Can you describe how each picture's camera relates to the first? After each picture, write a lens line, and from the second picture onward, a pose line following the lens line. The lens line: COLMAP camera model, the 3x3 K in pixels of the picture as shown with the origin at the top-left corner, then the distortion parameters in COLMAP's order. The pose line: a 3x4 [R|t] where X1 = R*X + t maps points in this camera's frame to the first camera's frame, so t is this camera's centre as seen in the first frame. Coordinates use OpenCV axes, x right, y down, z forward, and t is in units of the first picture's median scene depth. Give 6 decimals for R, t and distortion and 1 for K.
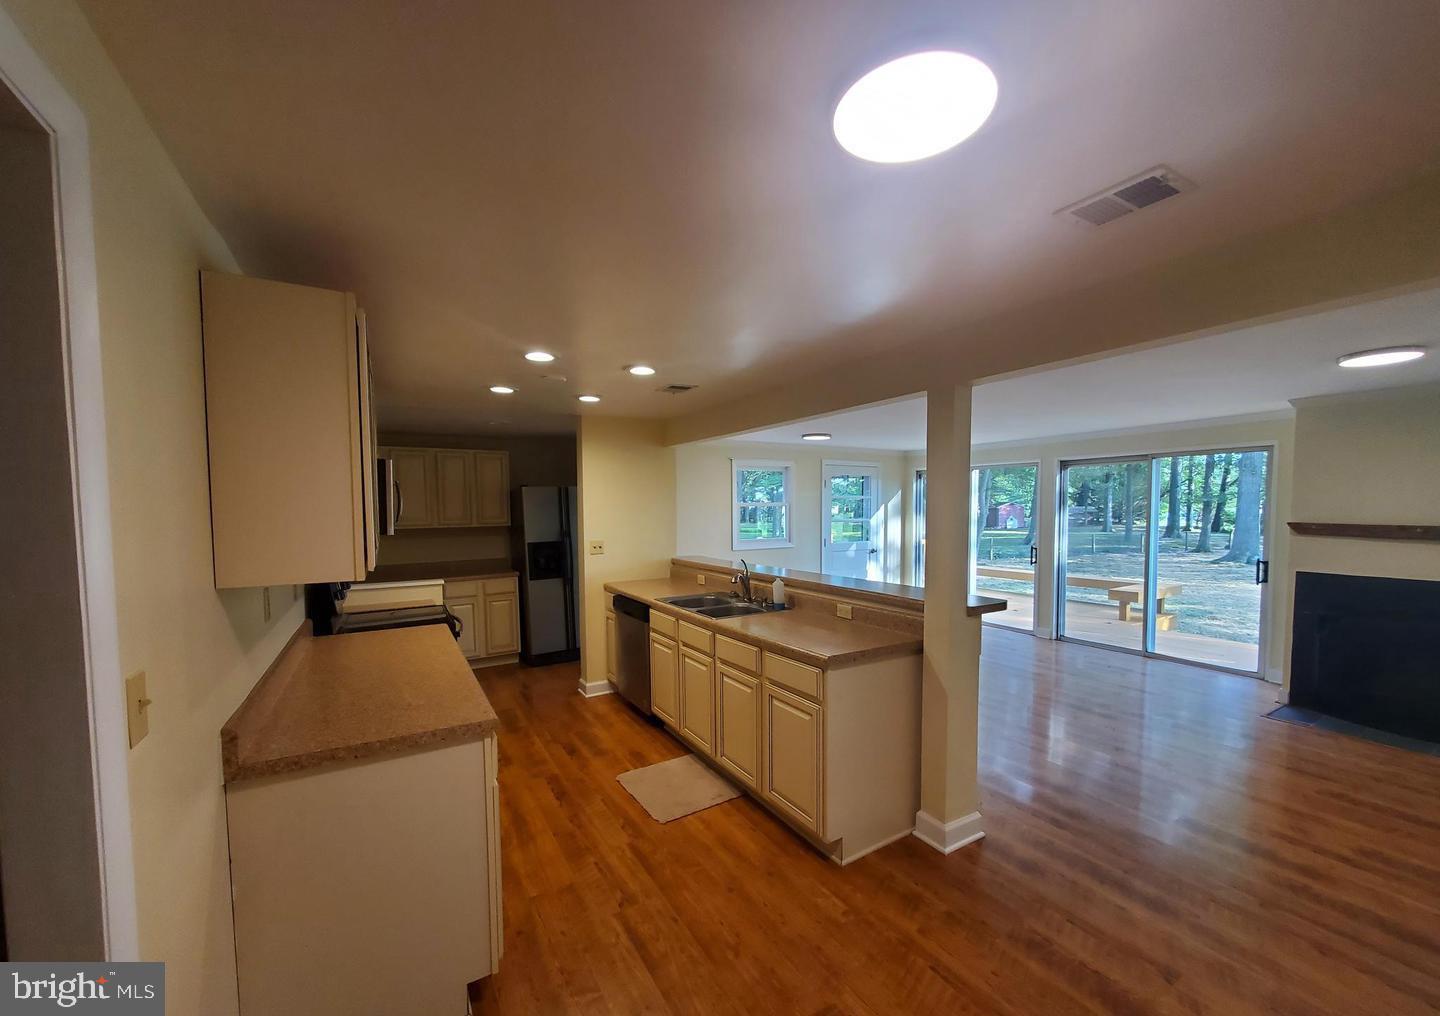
lens RADIAL K [[562.7, 0, 739.4], [0, 562.7, 539.5], [0, 0, 1]] dist [0.006310, -0.002027]
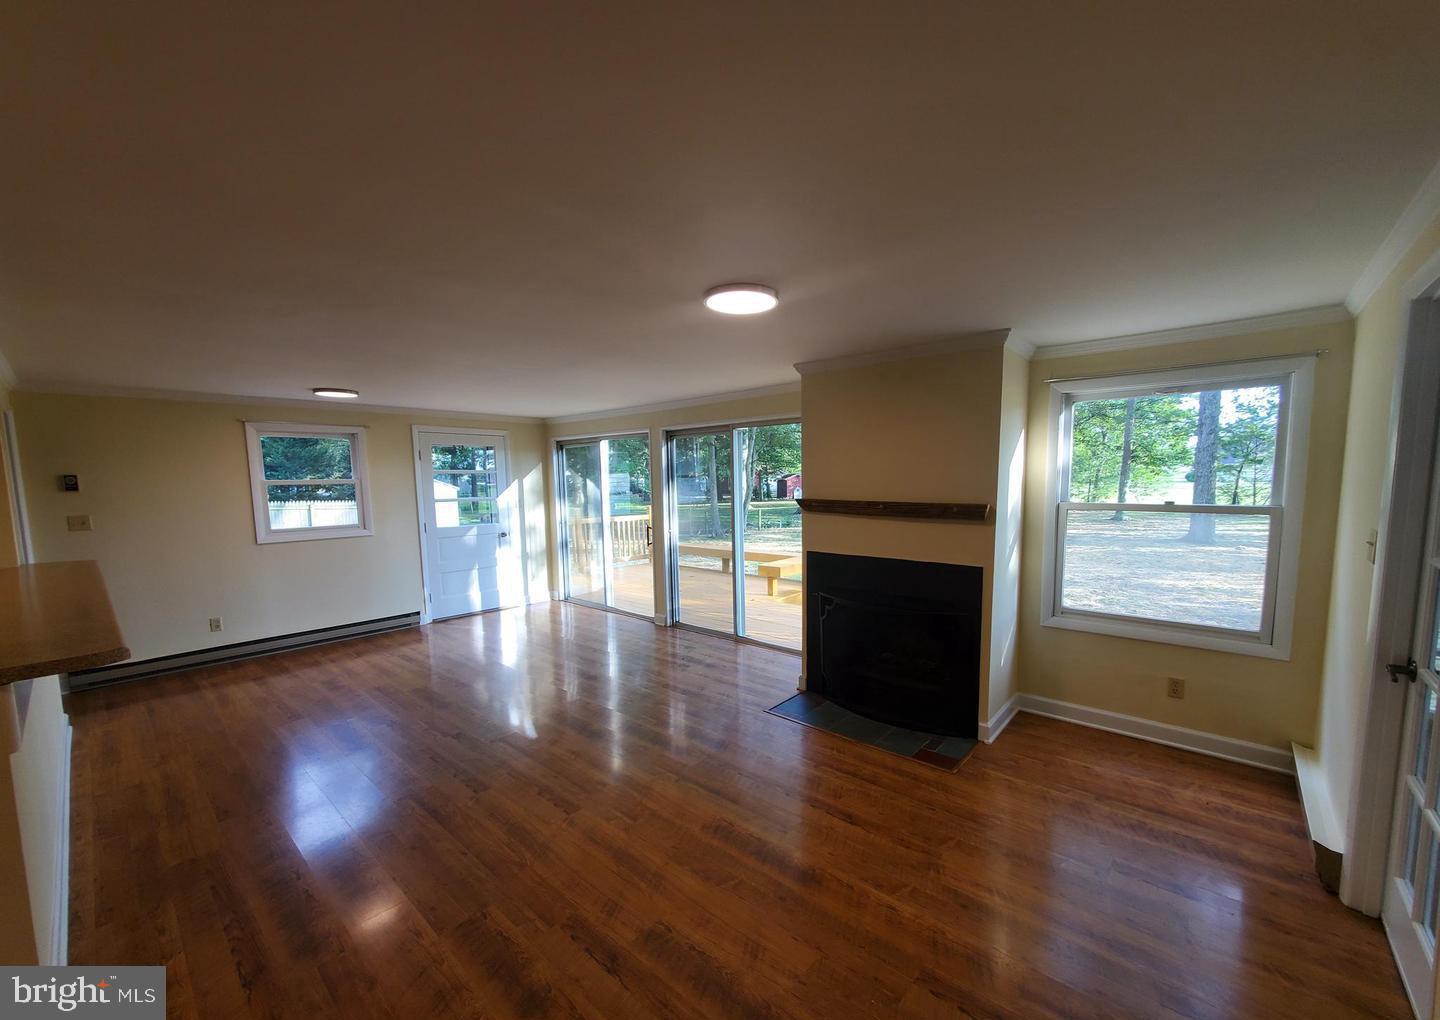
lens RADIAL K [[561.0, 0, 730.1], [0, 561.0, 539.5], [0, 0, 1]] dist [-0.002826, -0.000876]
pose [[0.954741, -0.040793, 0.294627, 0.417489], [0.026518, 0.998280, 0.052285, -0.010143], [-0.296253, -0.042106, 0.954181, 0.107214]]
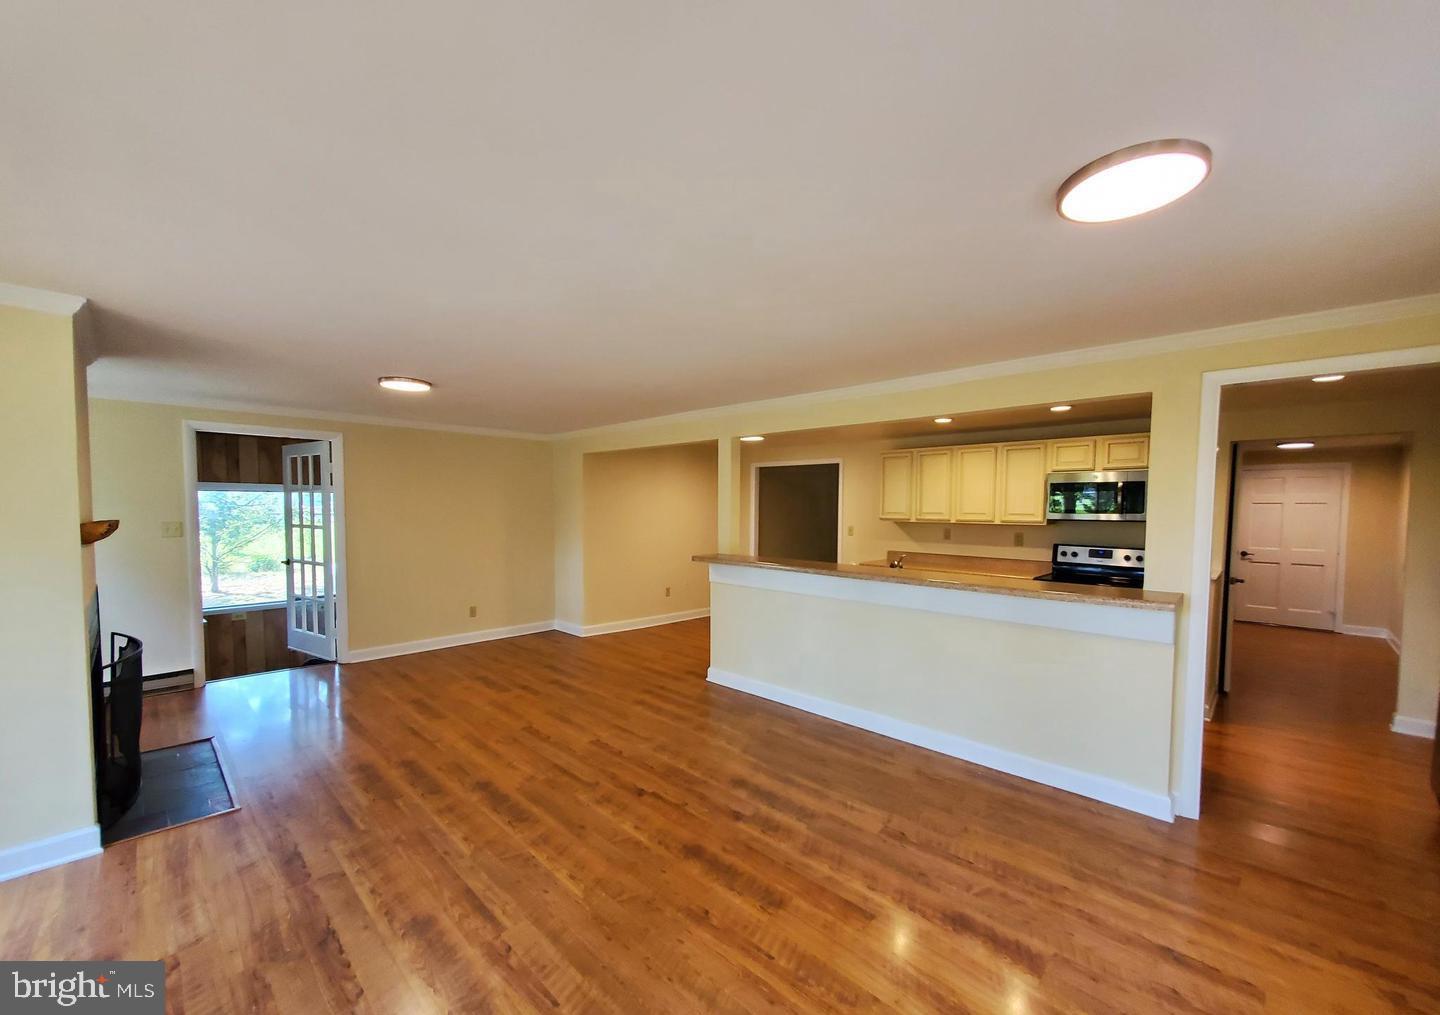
lens RADIAL K [[572.2, 0, 731.4], [0, 572.2, 535.3], [0, 0, 1]] dist [0.001532, -0.000113]
pose [[-0.967477, 0.012378, -0.252657, 0.358385], [-0.015694, 0.993941, 0.108790, -0.064550], [0.252473, 0.109217, -0.961420, 1.200999]]
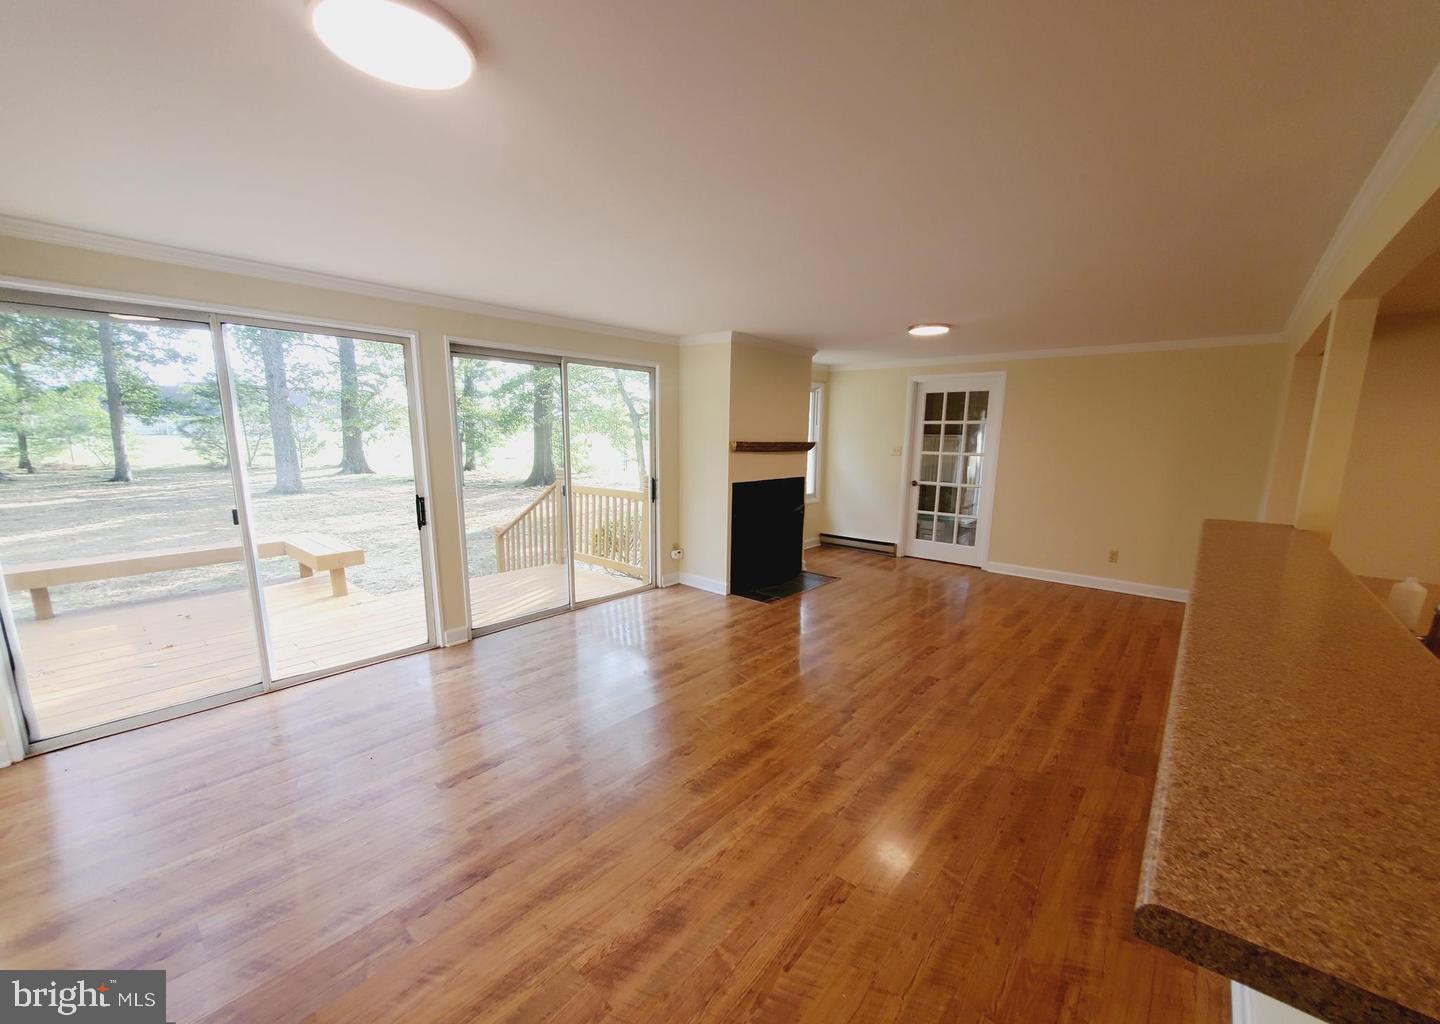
lens RADIAL K [[569.9, 0, 728.1], [0, 569.9, 537.3], [0, 0, 1]] dist [-0.002320, -0.000430]
pose [[-0.304263, -0.172417, 0.936855, -0.110100], [0.045667, 0.979713, 0.195136, -0.046669], [-0.951493, 0.102156, -0.290217, 0.964929]]
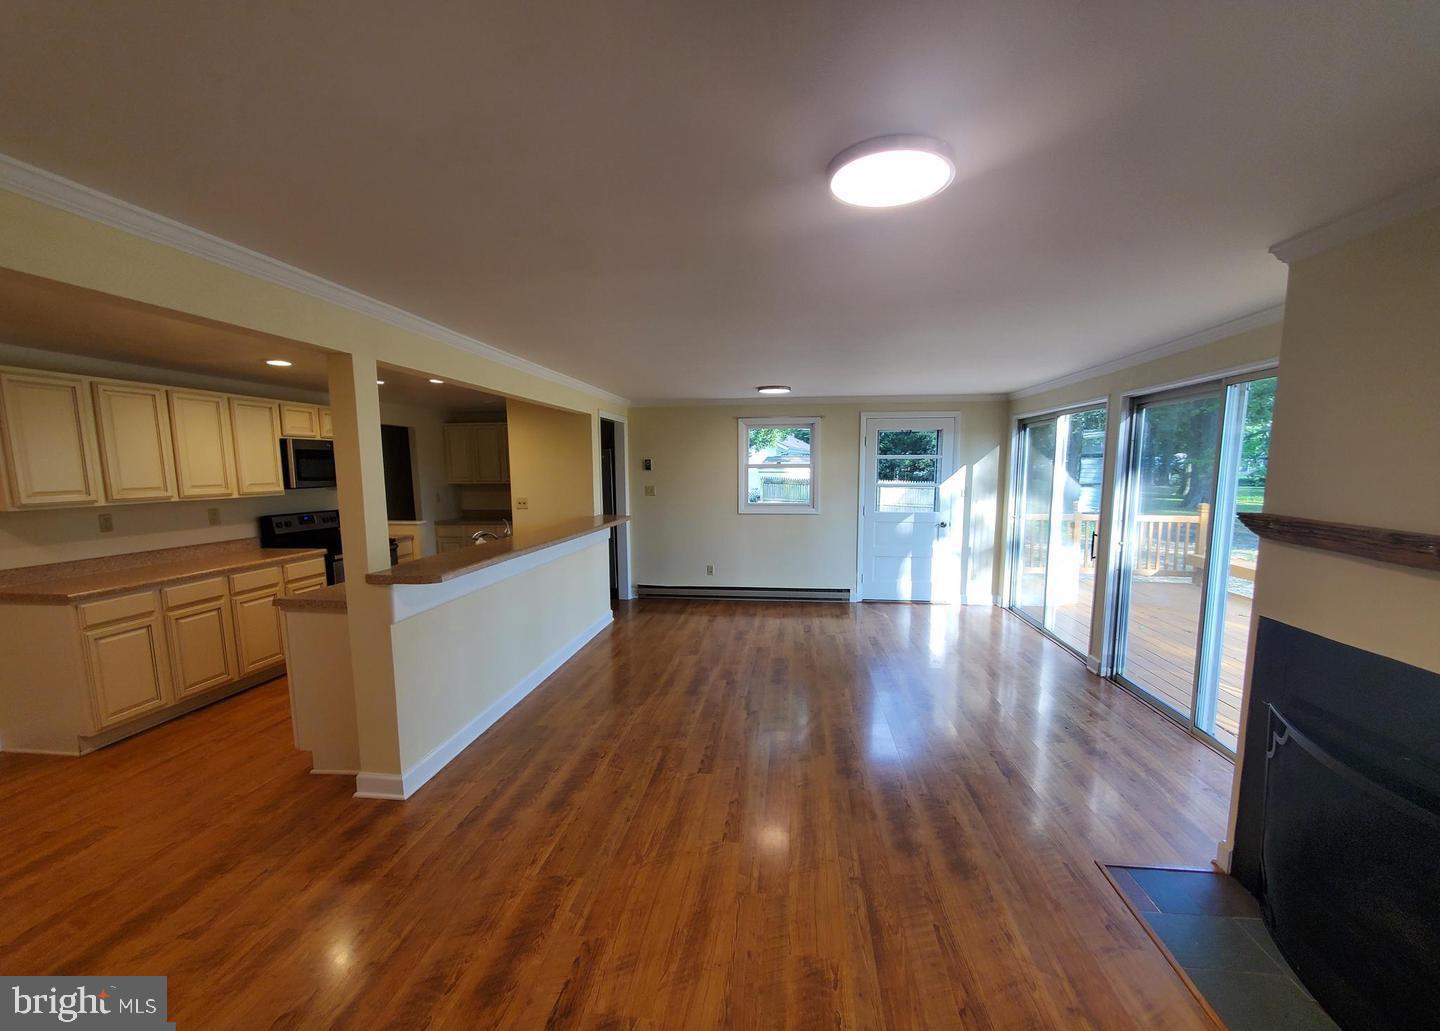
lens RADIAL K [[564.6, 0, 738.2], [0, 564.6, 538.0], [0, 0, 1]] dist [0.002232, 0.000075]
pose [[0.793688, 0.080314, -0.603000, 0.648436], [-0.036409, 0.995741, 0.084701, -0.023548], [0.607234, -0.045272, 0.793232, 0.249977]]
